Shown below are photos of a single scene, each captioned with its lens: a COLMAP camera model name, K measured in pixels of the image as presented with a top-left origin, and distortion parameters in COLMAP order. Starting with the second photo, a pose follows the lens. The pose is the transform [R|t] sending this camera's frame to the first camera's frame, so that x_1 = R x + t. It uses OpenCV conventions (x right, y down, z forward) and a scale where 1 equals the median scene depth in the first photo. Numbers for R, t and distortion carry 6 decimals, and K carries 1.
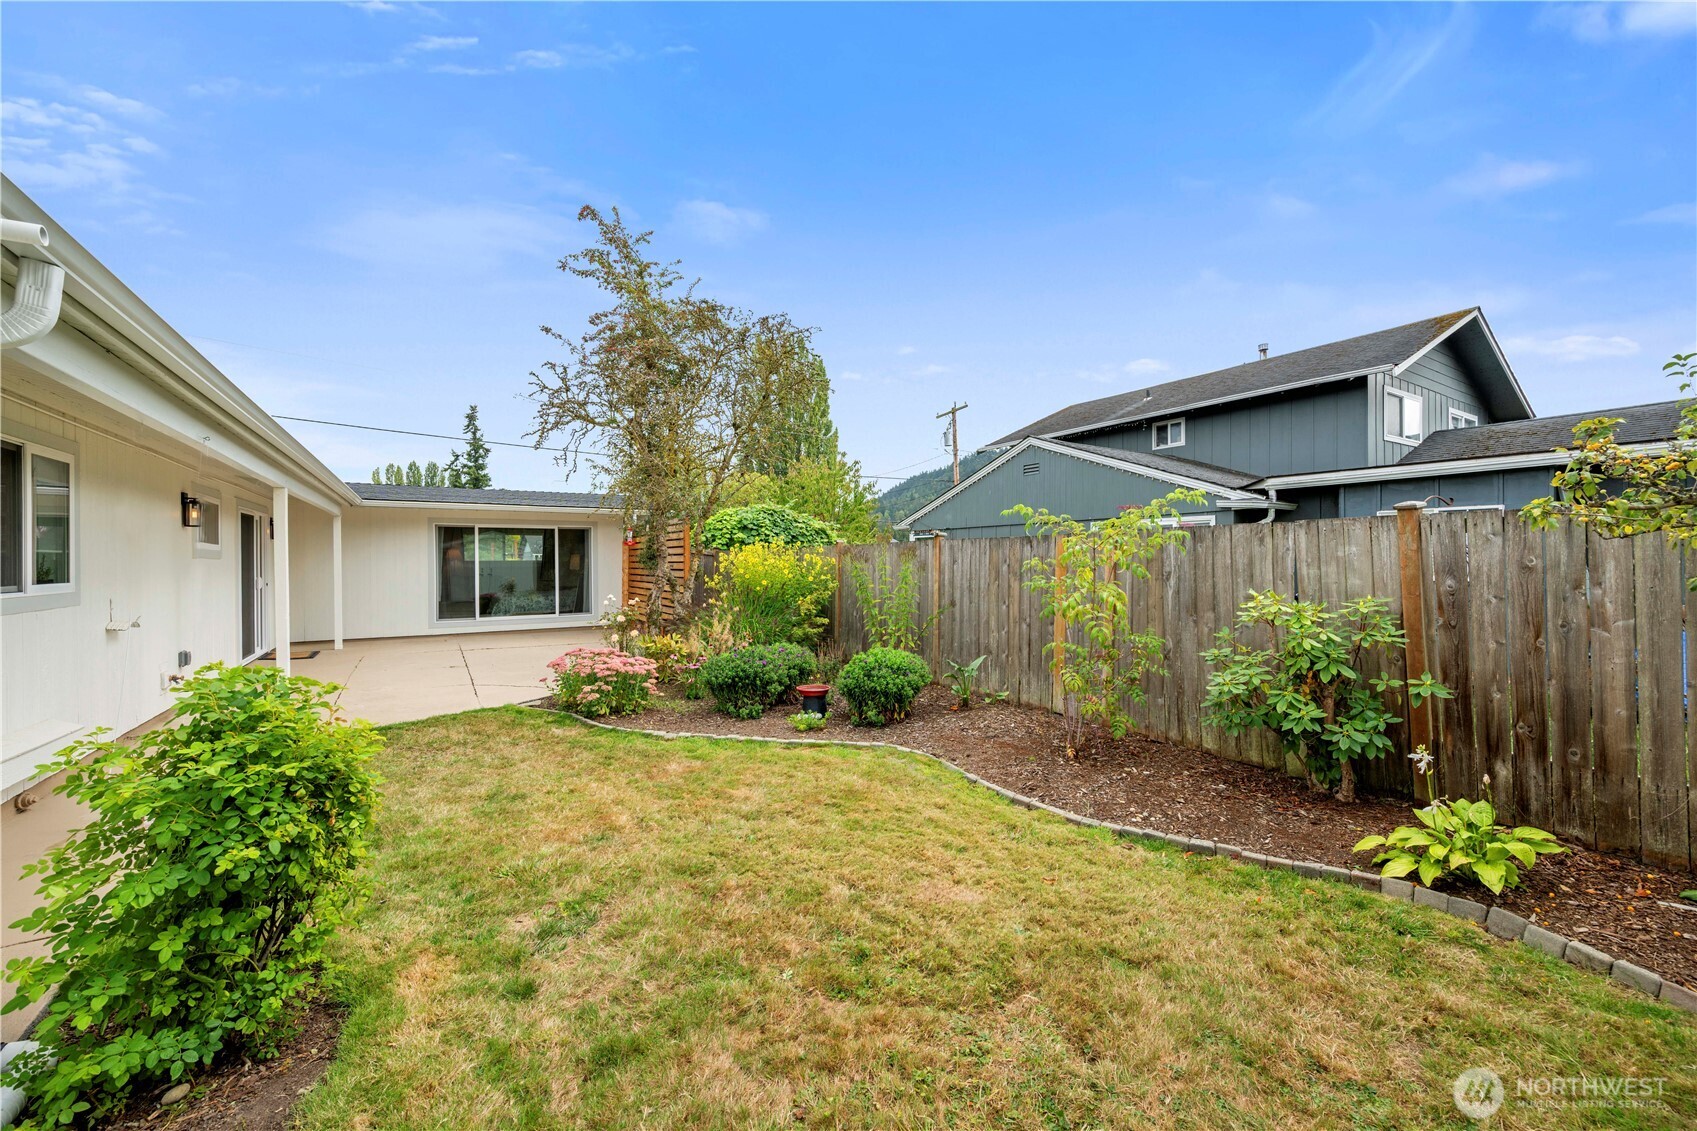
lens RADIAL K [[663.5, 0, 848.5], [0, 663.5, 565.5], [0, 0, 1]] dist [-0.002034, -0.000021]
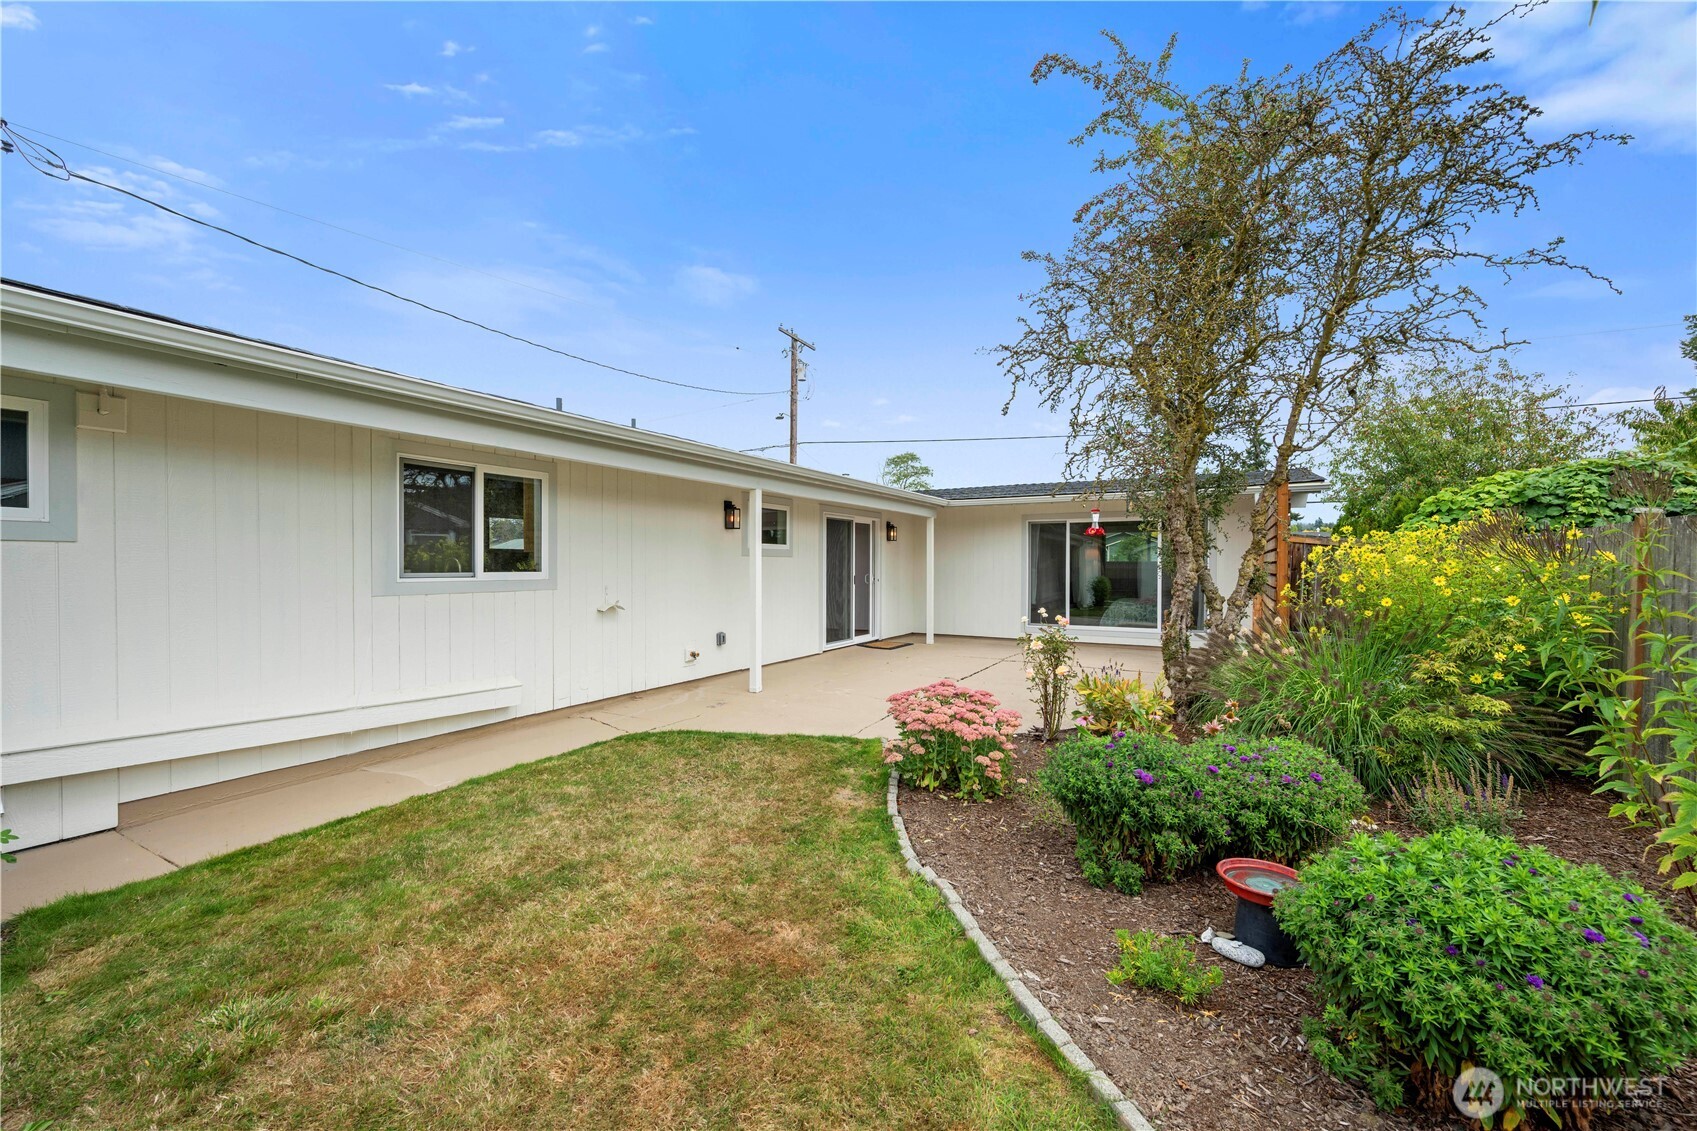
lens RADIAL K [[676.1, 0, 848.5], [0, 676.1, 565.5], [0, 0, 1]] dist [-0.000118, -0.000028]
pose [[0.471485, 0.008192, -0.881836, 0.107039], [-0.012899, 0.999914, 0.002392, 0.001402], [0.881780, 0.010248, 0.471550, 0.352720]]
